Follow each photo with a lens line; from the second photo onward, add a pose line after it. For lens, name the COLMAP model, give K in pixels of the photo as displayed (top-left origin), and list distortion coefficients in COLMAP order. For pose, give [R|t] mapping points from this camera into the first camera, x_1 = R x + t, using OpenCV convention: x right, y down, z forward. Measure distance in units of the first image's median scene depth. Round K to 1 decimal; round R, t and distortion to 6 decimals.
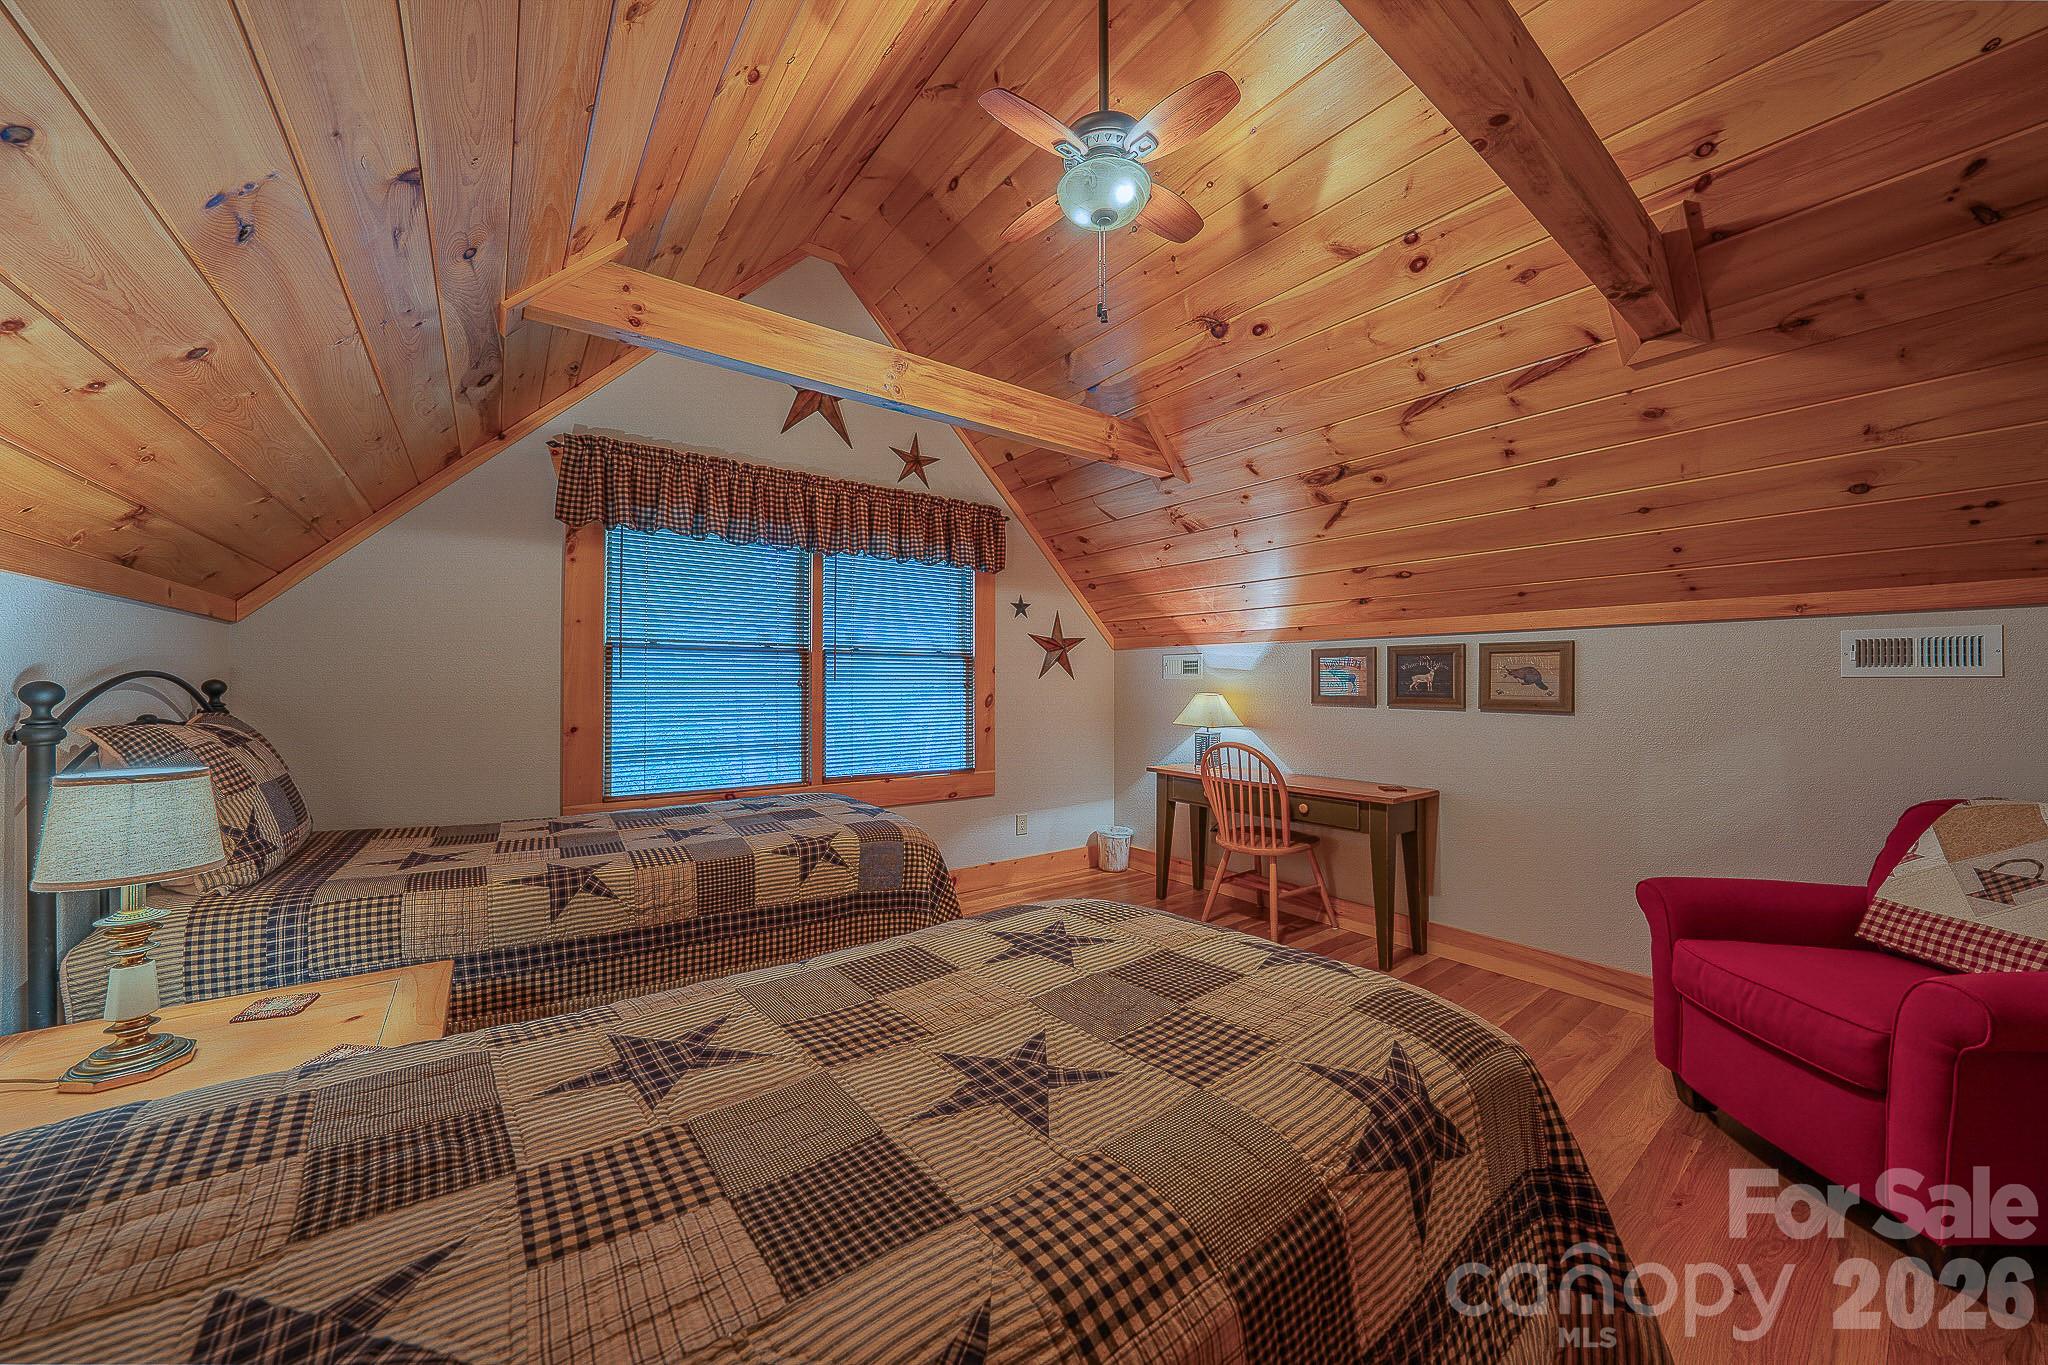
lens RADIAL K [[717.2, 0, 1017.2], [0, 717.2, 678.2], [0, 0, 1]] dist [-0.024909, 0.004120]
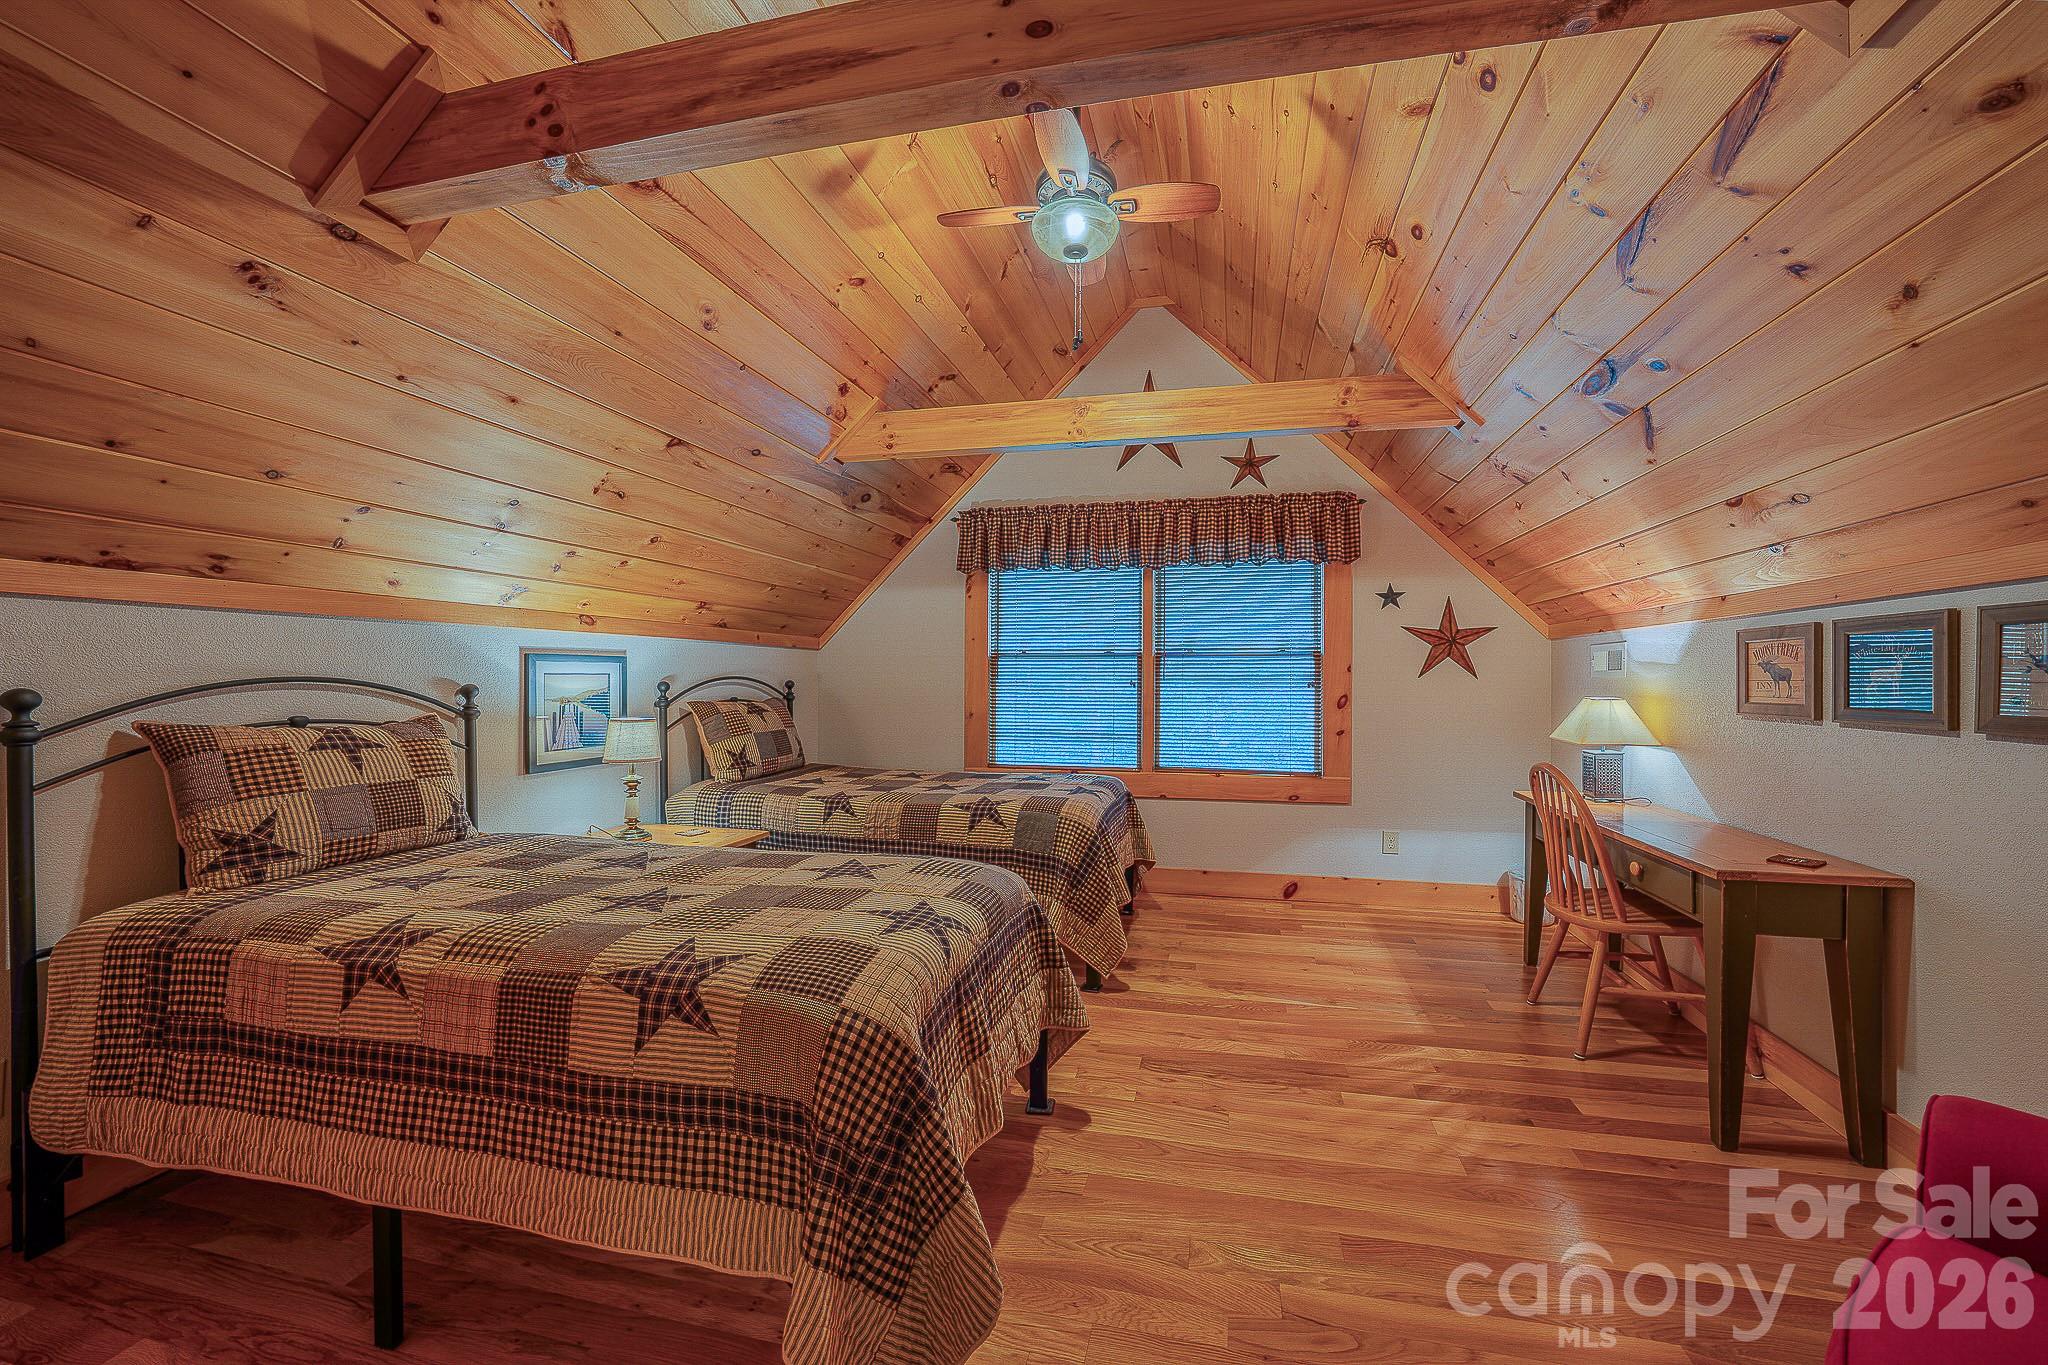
lens RADIAL K [[717.2, 0, 1064.9], [0, 717.2, 681.7], [0, 0, 1]] dist [-0.024909, 0.004120]
pose [[0.670507, -0.000768, -0.741903, 0.476983], [0.004544, 0.999985, 0.003072, 0.001045], [0.741890, -0.005431, 0.670500, 0.136036]]
